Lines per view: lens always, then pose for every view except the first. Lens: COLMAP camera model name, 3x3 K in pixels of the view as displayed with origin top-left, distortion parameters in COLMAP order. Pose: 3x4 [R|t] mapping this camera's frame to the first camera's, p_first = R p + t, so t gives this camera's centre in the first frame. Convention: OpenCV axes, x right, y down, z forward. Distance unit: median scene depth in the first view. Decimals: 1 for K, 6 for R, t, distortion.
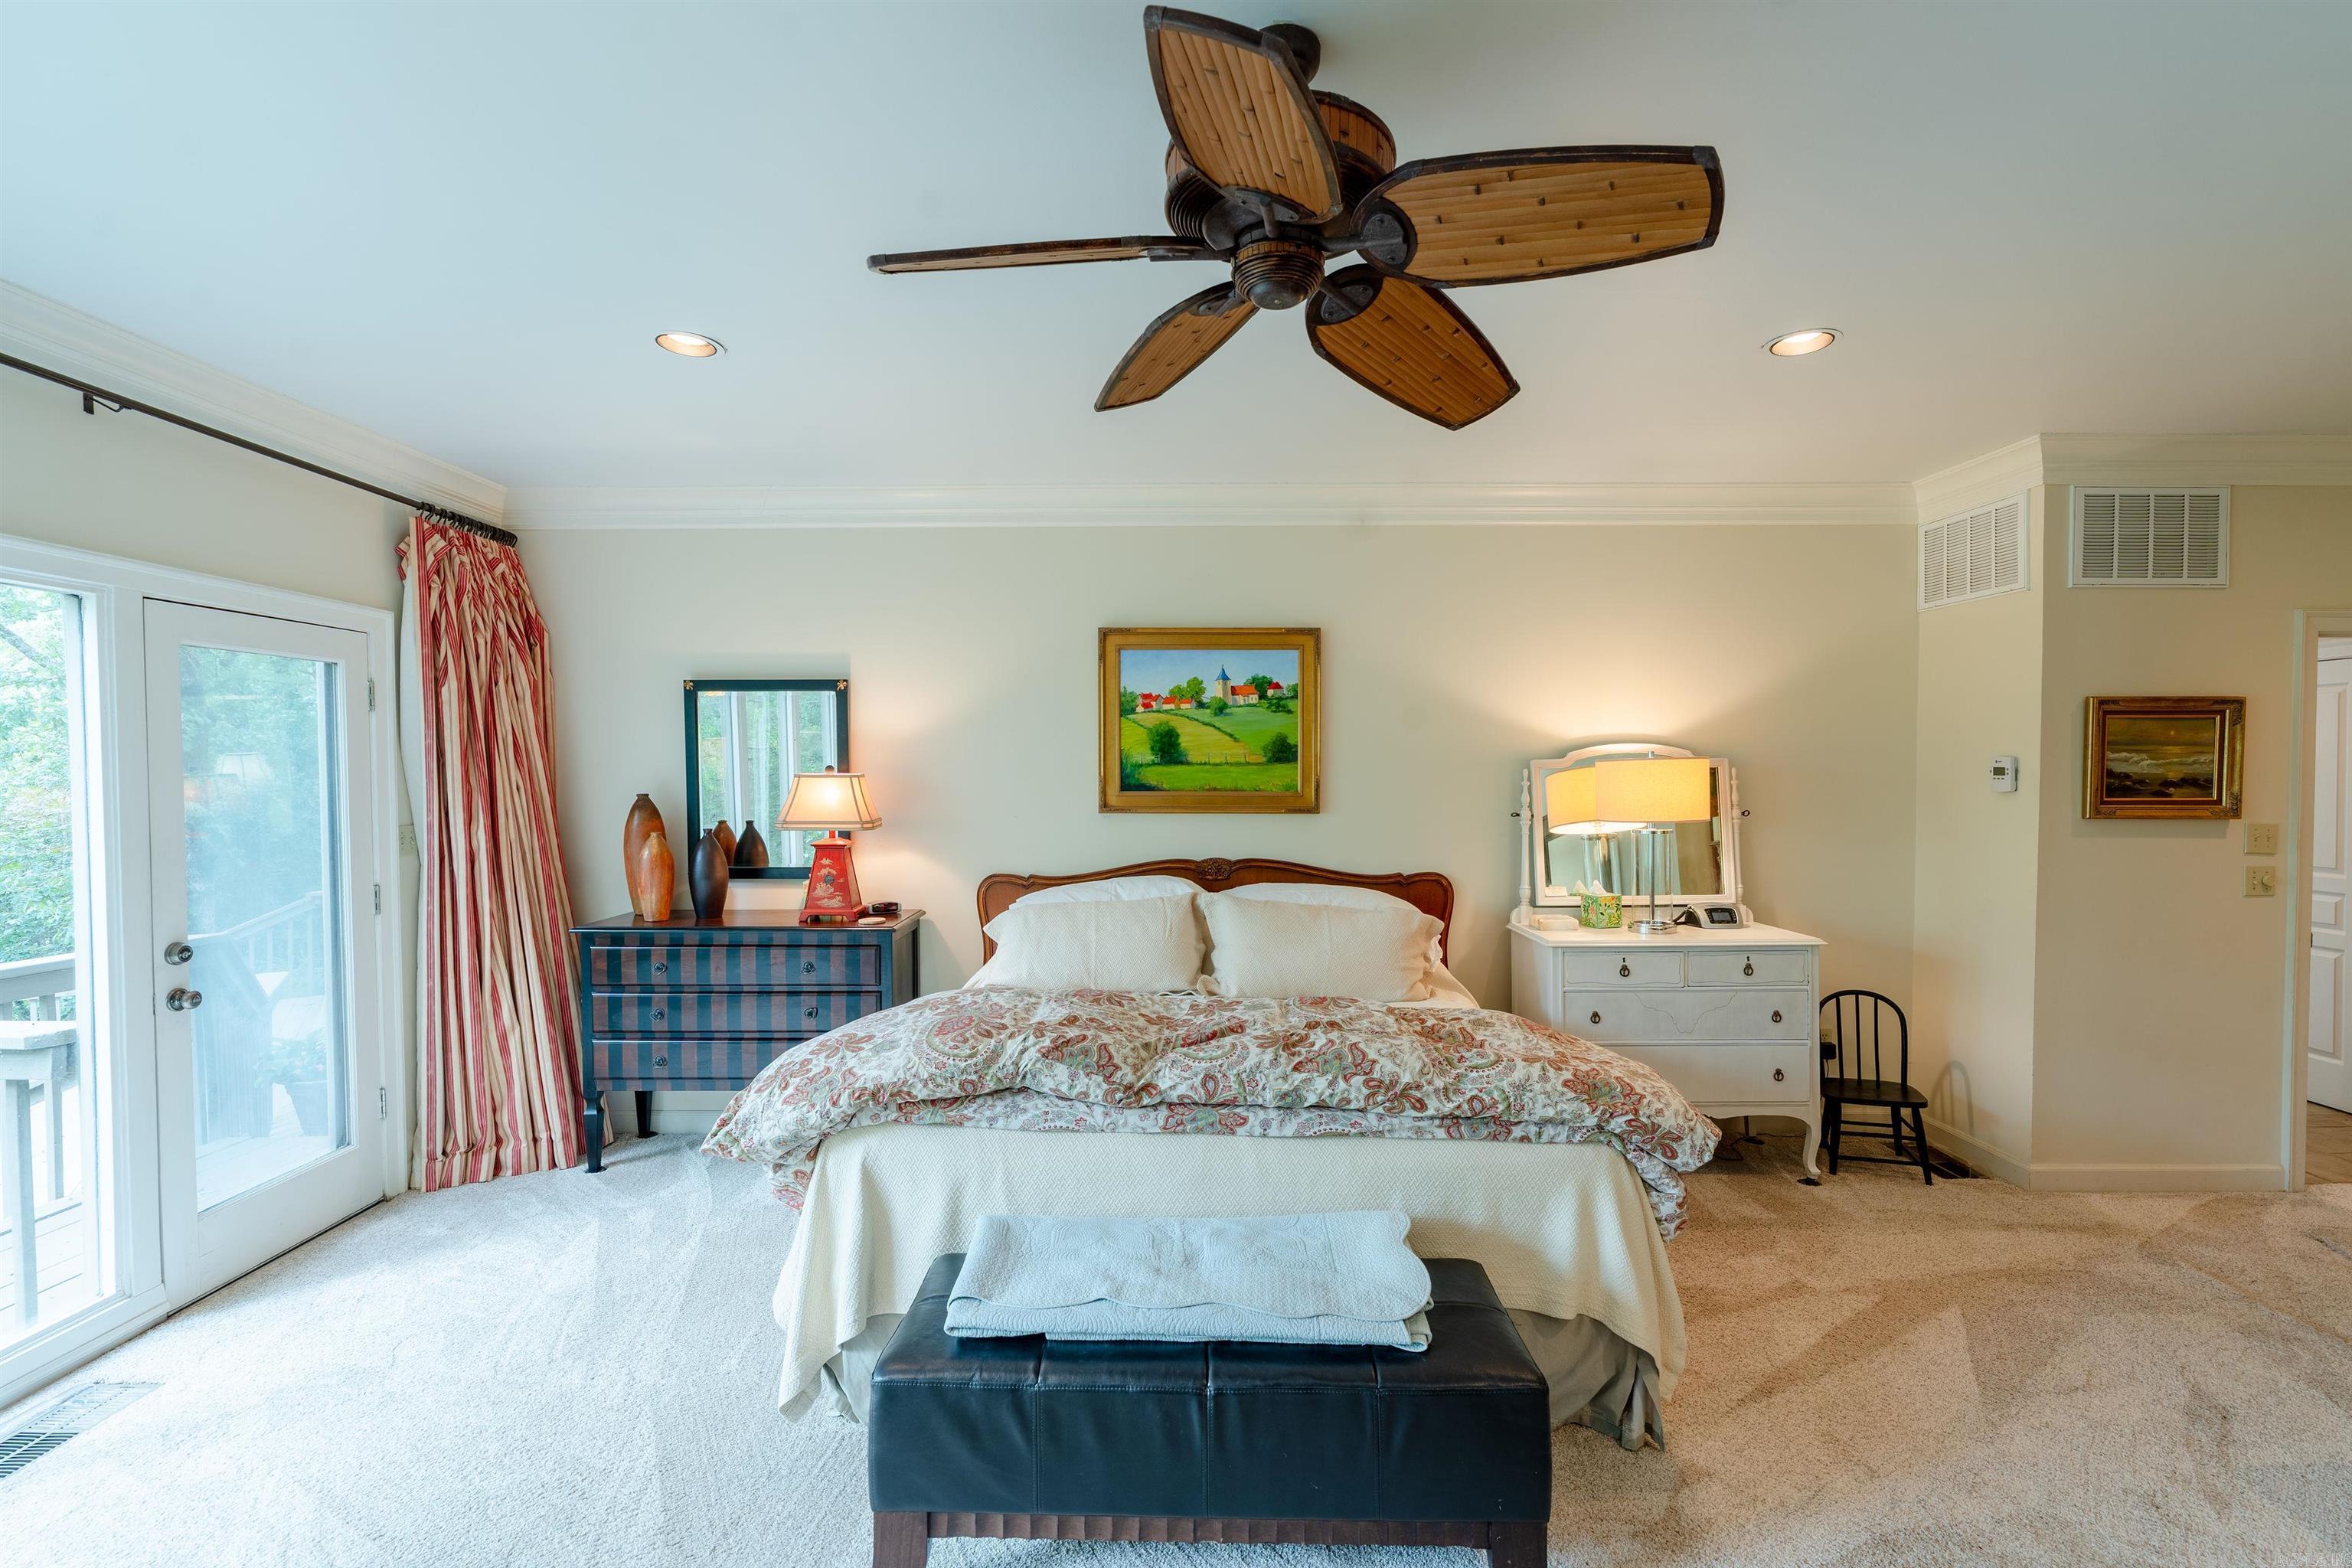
lens RADIAL K [[1051.3, 0, 1176.0], [0, 1051.3, 784.0], [0, 0, 1]] dist [-0.002937, 0.001189]
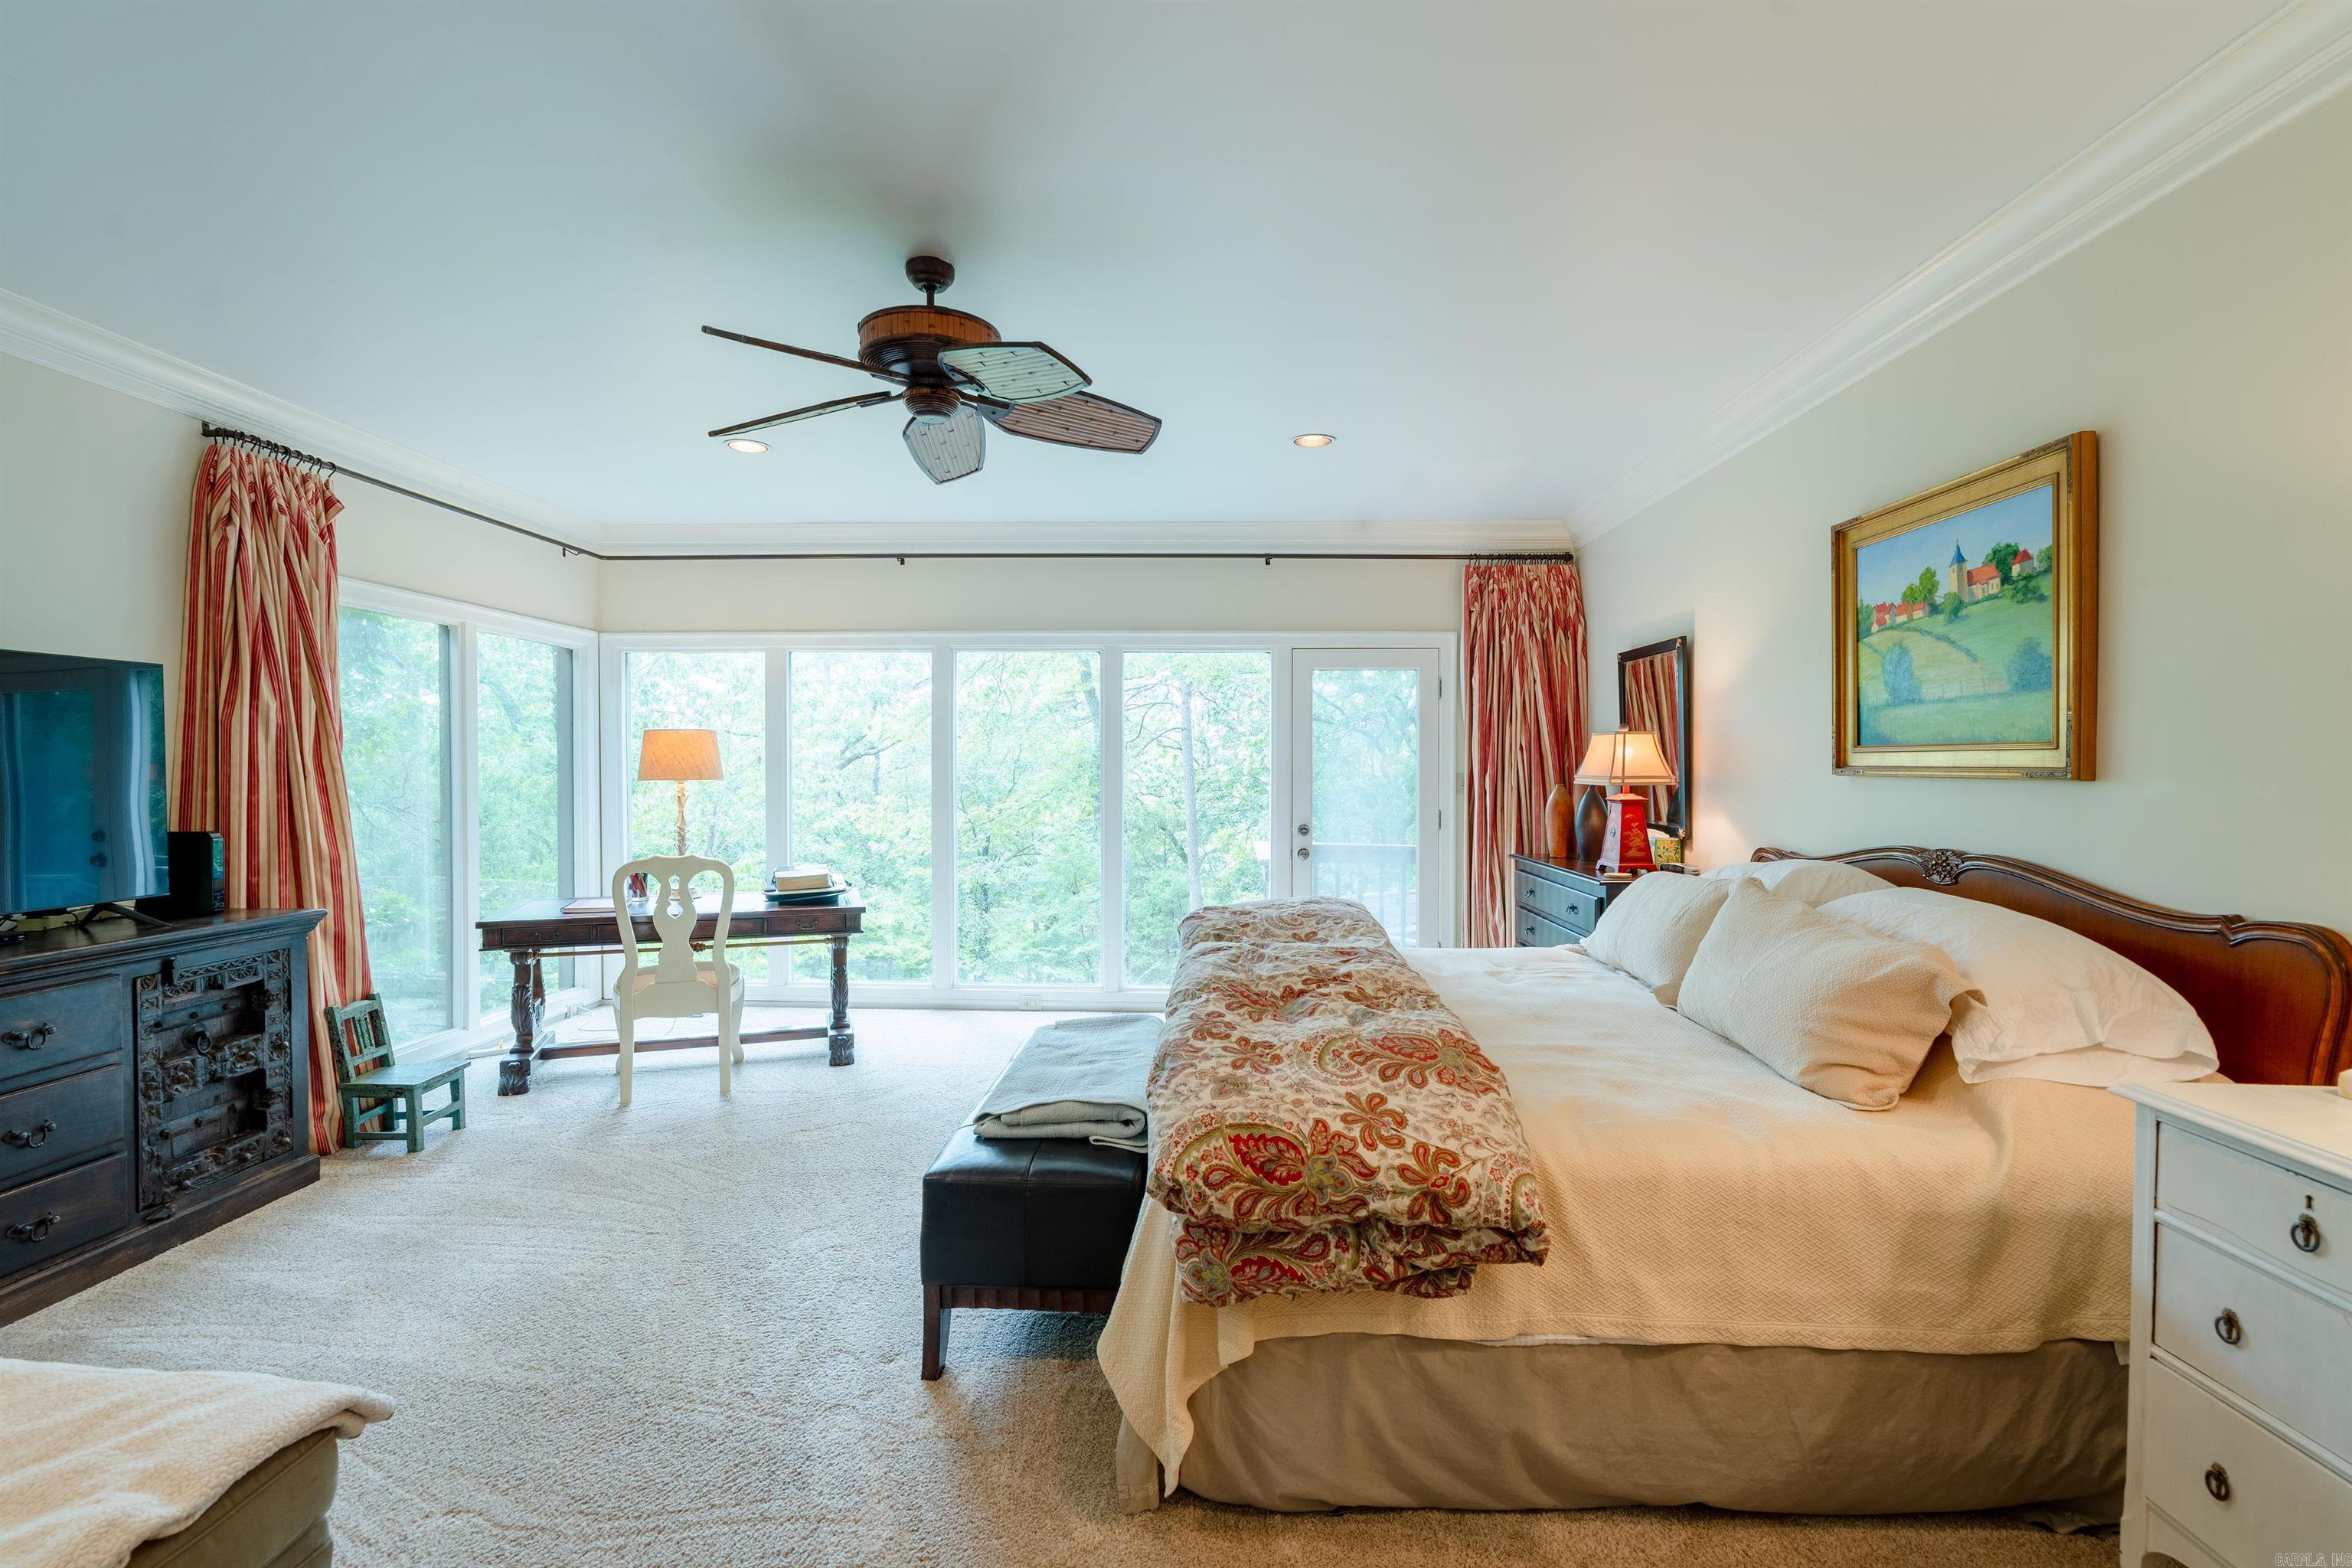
lens RADIAL K [[1051.3, 0, 1176.0], [0, 1051.3, 784.0], [0, 0, 1]] dist [-0.002937, 0.001189]
pose [[-0.030892, 0.020355, -0.999315, 0.681539], [-0.019017, 0.999600, 0.020948, 0.027031], [0.999342, 0.019651, -0.030492, 0.559693]]
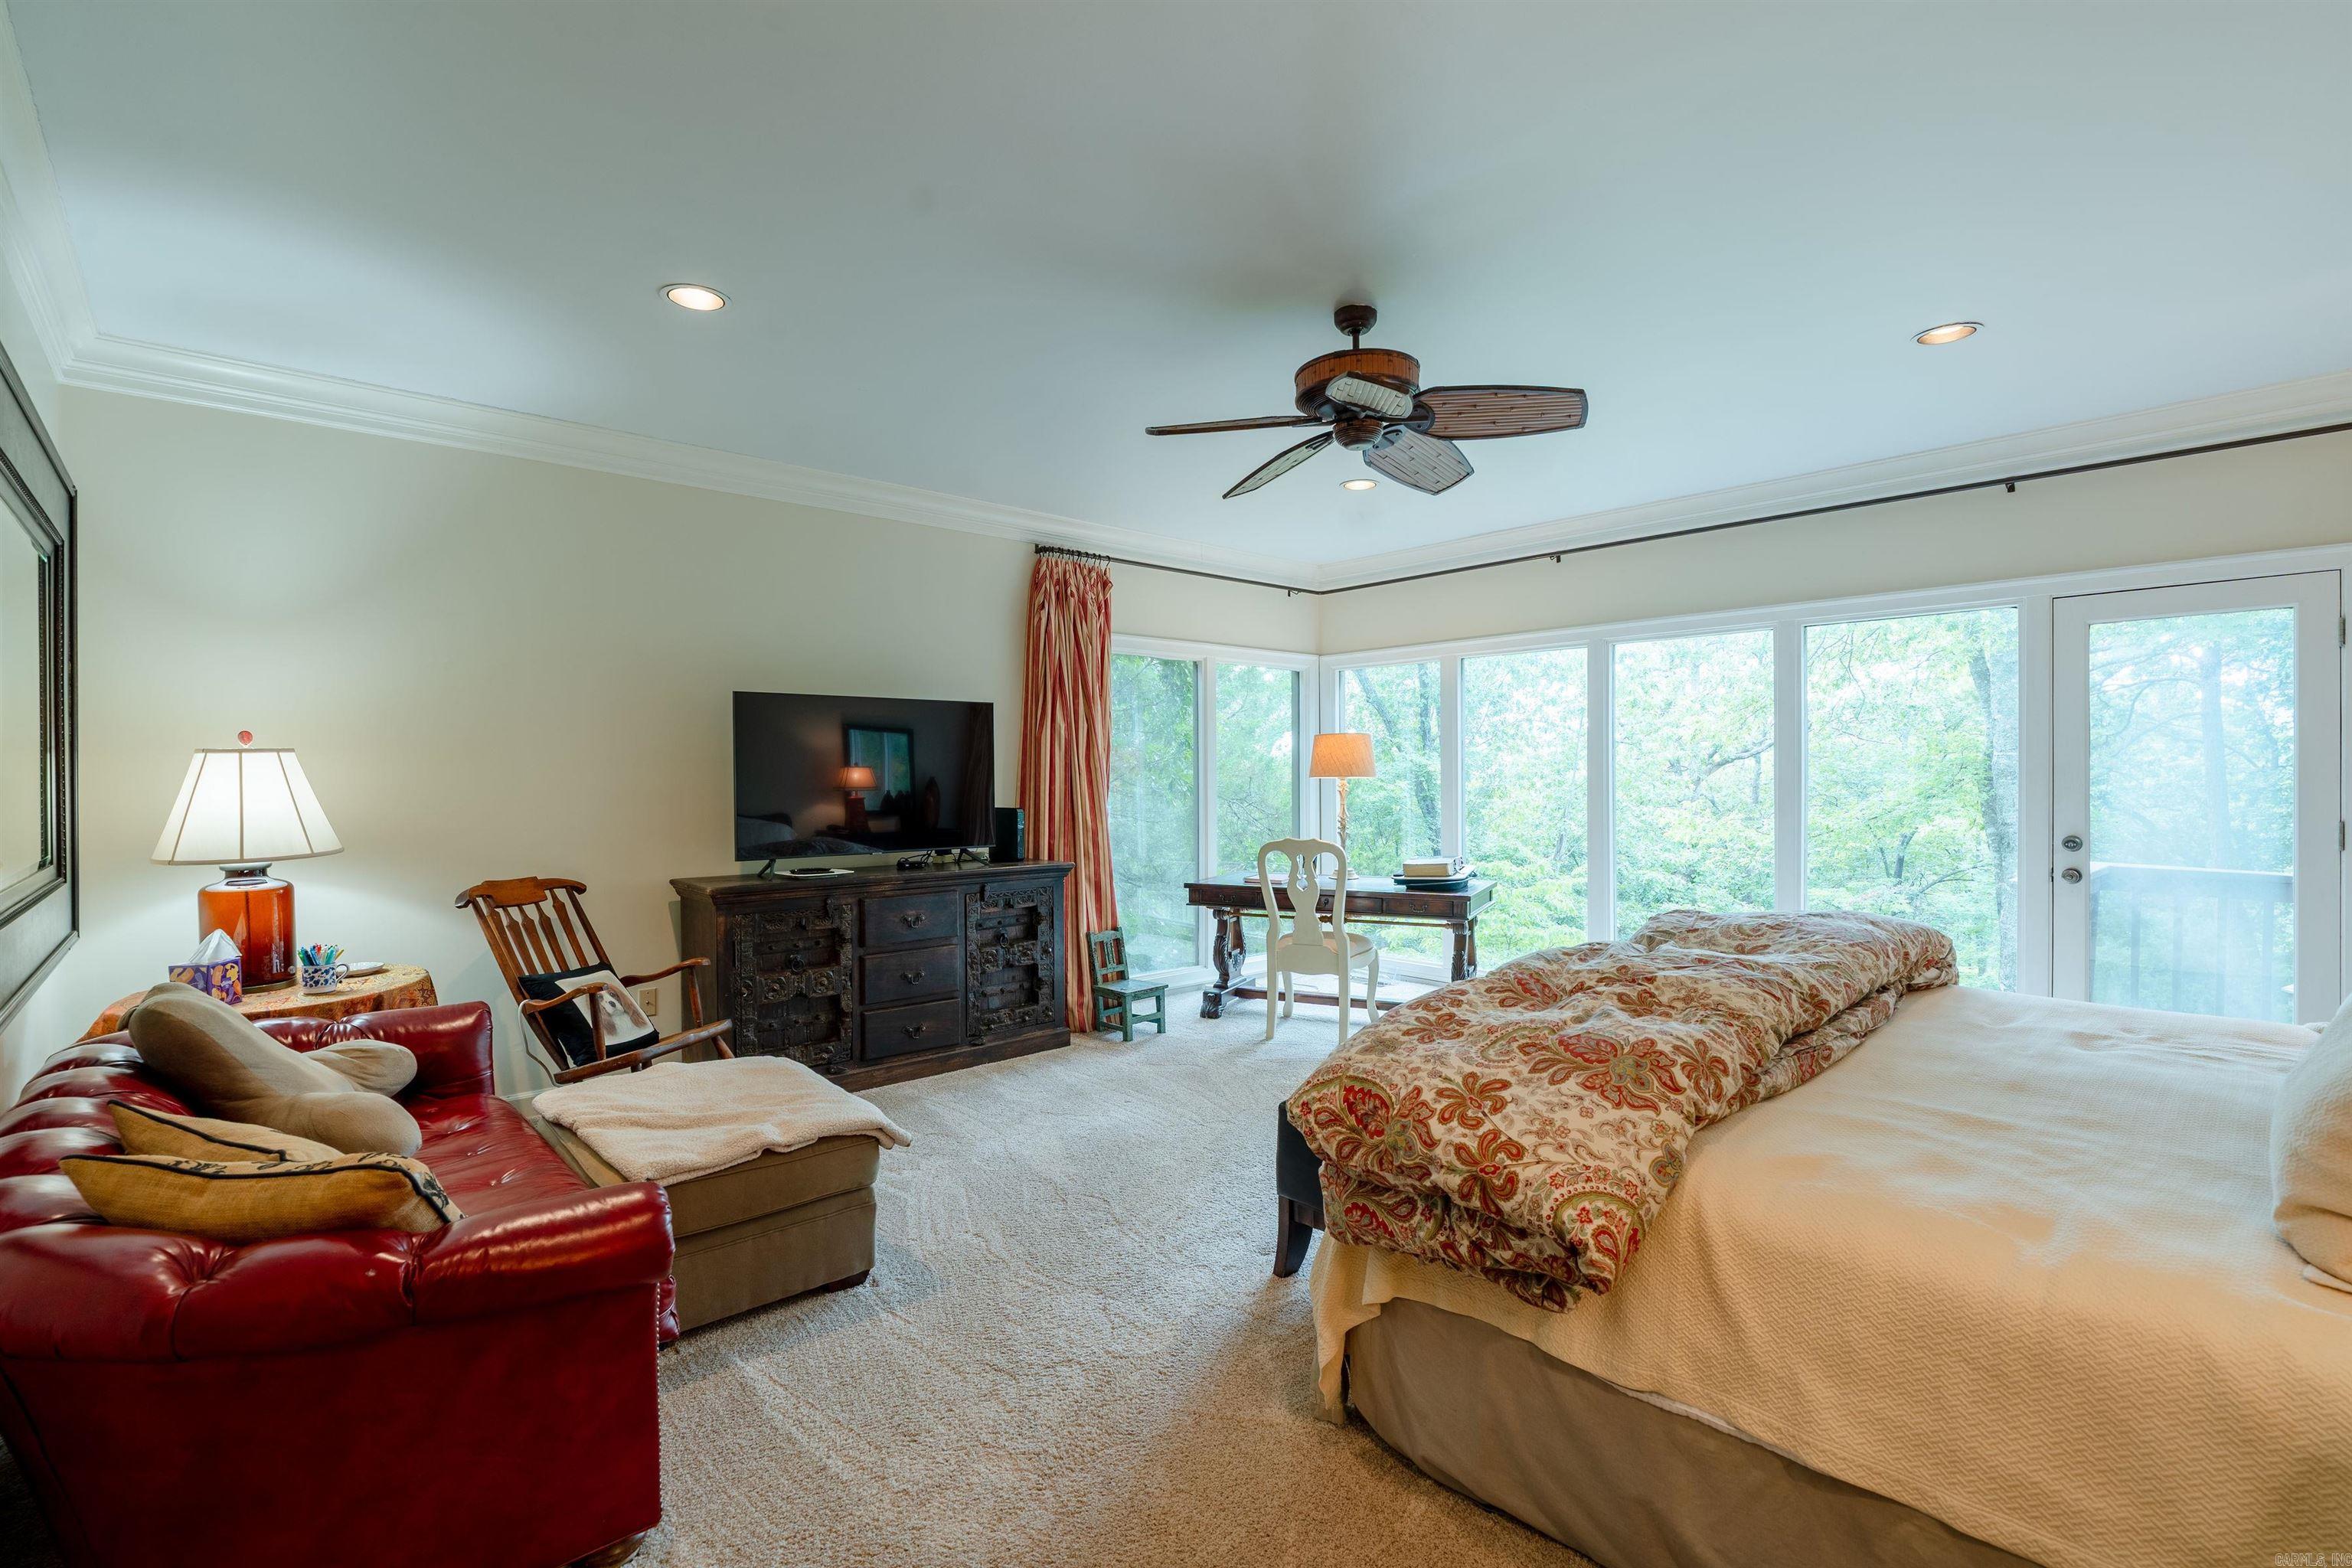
lens RADIAL K [[1071.6, 0, 1176.0], [0, 1071.6, 783.4], [0, 0, 1]] dist [-0.001127, 0.000401]
pose [[-0.737307, 0.012656, -0.675439, 0.631390], [-0.003657, 0.999735, 0.022724, 0.034846], [0.675548, 0.019225, -0.737066, 0.849956]]
